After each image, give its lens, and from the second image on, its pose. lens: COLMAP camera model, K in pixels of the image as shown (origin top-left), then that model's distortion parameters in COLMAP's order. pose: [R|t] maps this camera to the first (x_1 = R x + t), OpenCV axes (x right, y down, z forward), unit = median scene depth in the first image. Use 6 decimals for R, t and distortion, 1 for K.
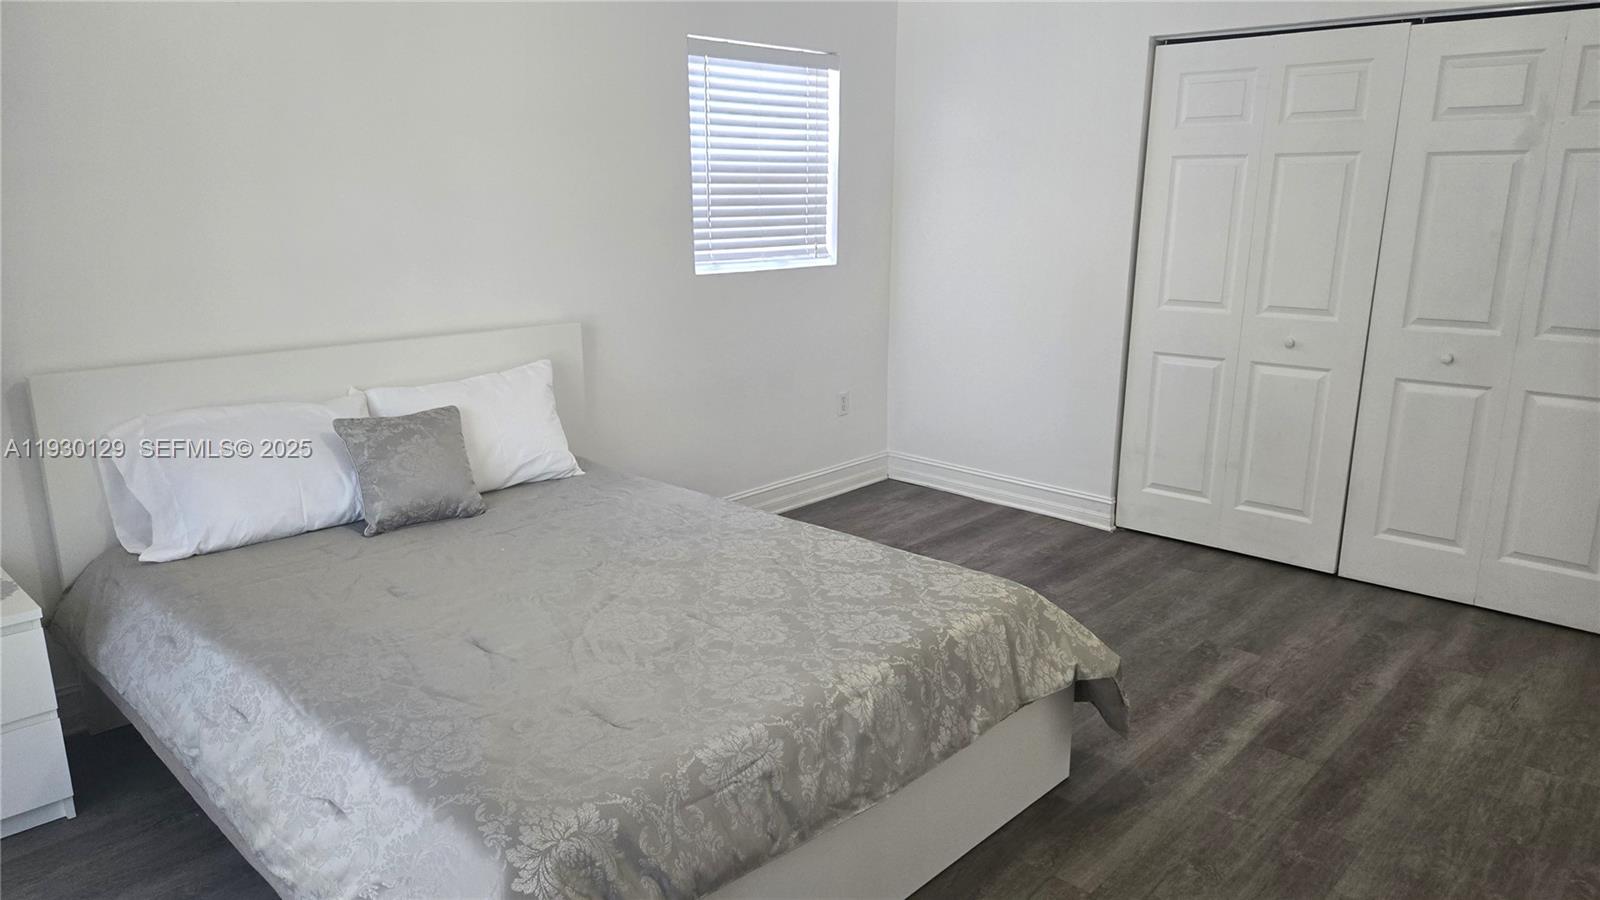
lens RADIAL K [[1062.0, 0, 802.1], [0, 1062.0, 464.2], [0, 0, 1]] dist [0.062437, -0.044645]
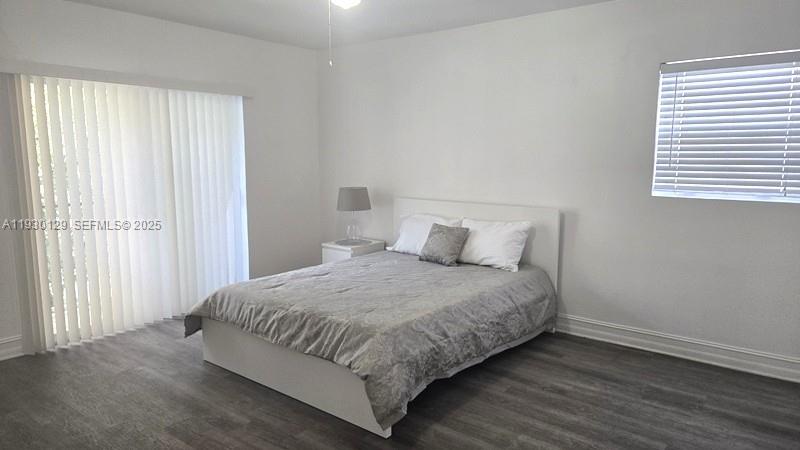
lens RADIAL K [[531.0, 0, 402.9], [0, 531.0, 227.9], [0, 0, 1]] dist [0.062437, -0.044645]
pose [[0.082505, 0.139935, -0.986717, 0.644096], [-0.253437, 0.960489, 0.115024, -0.109924], [0.963827, 0.240581, 0.114710, 0.455386]]
